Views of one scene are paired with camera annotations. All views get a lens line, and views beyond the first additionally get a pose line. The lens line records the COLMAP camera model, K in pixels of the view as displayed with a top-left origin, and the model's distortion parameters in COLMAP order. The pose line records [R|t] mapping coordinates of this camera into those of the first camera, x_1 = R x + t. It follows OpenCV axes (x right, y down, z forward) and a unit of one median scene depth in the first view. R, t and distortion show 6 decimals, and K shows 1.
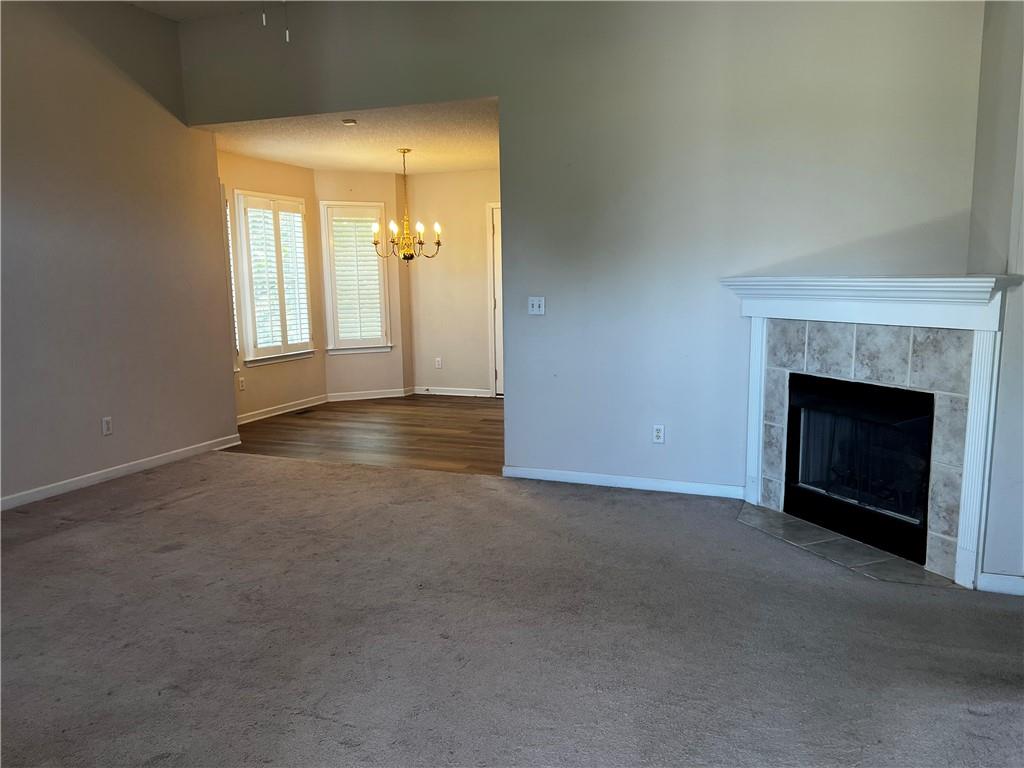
lens RADIAL K [[737.3, 0, 512.0], [0, 737.3, 384.0], [0, 0, 1]] dist [0.106155, -0.001975]
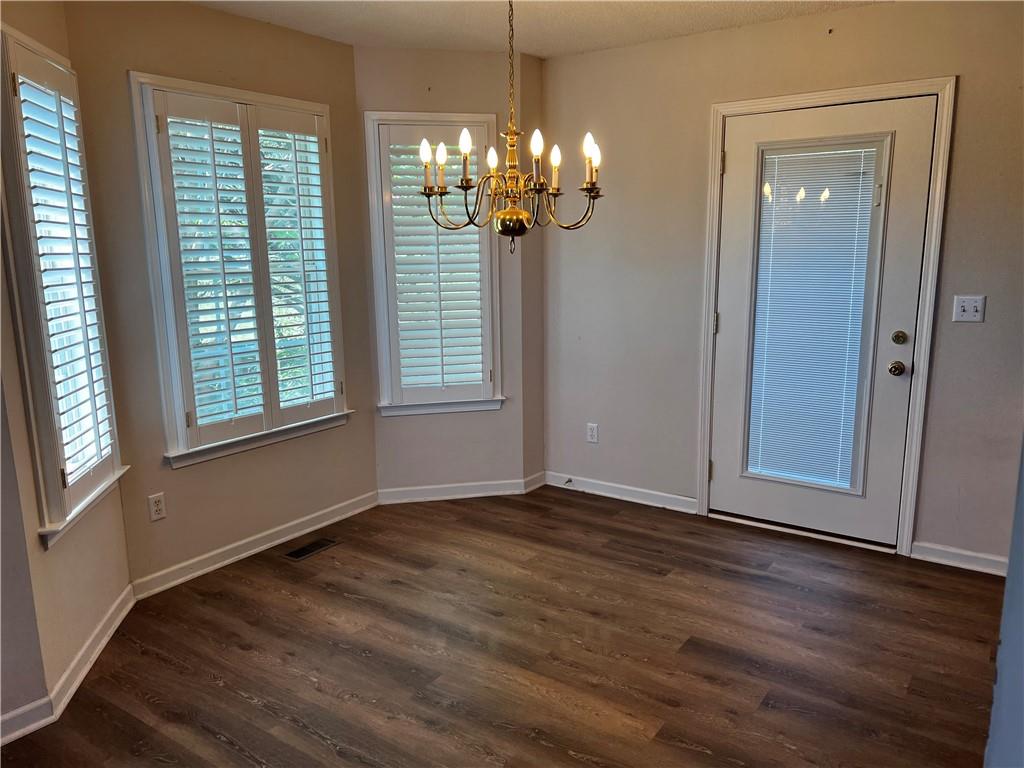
lens RADIAL K [[737.3, 0, 512.0], [0, 737.3, 384.0], [0, 0, 1]] dist [0.106155, -0.001975]
pose [[0.971930, 0.046072, -0.230715, -0.041974], [-0.034680, 0.997982, 0.053193, -0.099023], [0.232700, -0.043699, 0.971566, 0.553374]]
